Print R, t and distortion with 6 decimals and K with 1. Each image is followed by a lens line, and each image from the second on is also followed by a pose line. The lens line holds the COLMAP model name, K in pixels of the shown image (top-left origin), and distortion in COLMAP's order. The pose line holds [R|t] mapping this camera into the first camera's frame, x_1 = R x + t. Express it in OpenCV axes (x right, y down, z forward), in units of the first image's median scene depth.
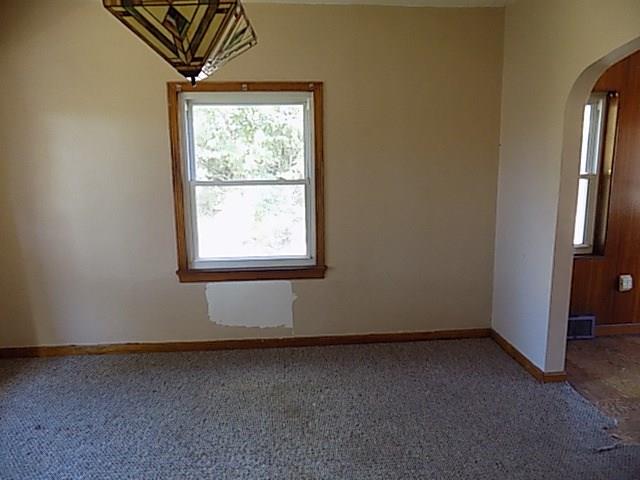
lens RADIAL K [[422.2, 0, 323.7], [0, 422.2, 235.7], [0, 0, 1]] dist [-0.075272, 0.065961]
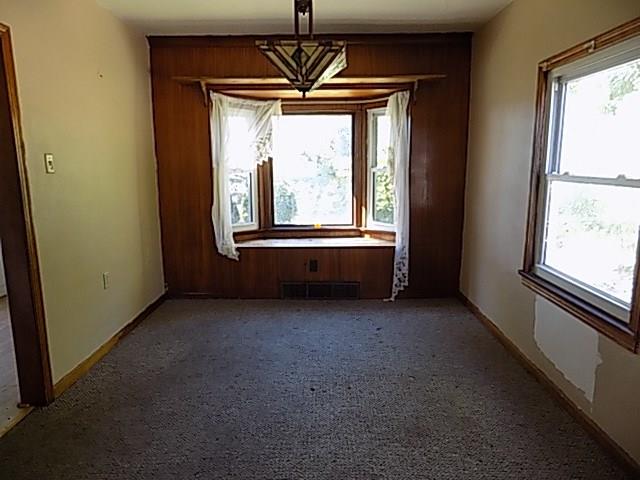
lens RADIAL K [[422.2, 0, 323.7], [0, 422.2, 235.7], [0, 0, 1]] dist [-0.075272, 0.065961]
pose [[-0.063347, 0.187604, -0.980200, 0.606285], [-0.174712, 0.964920, 0.195971, -0.098663], [0.982580, 0.183667, -0.028348, 0.630901]]
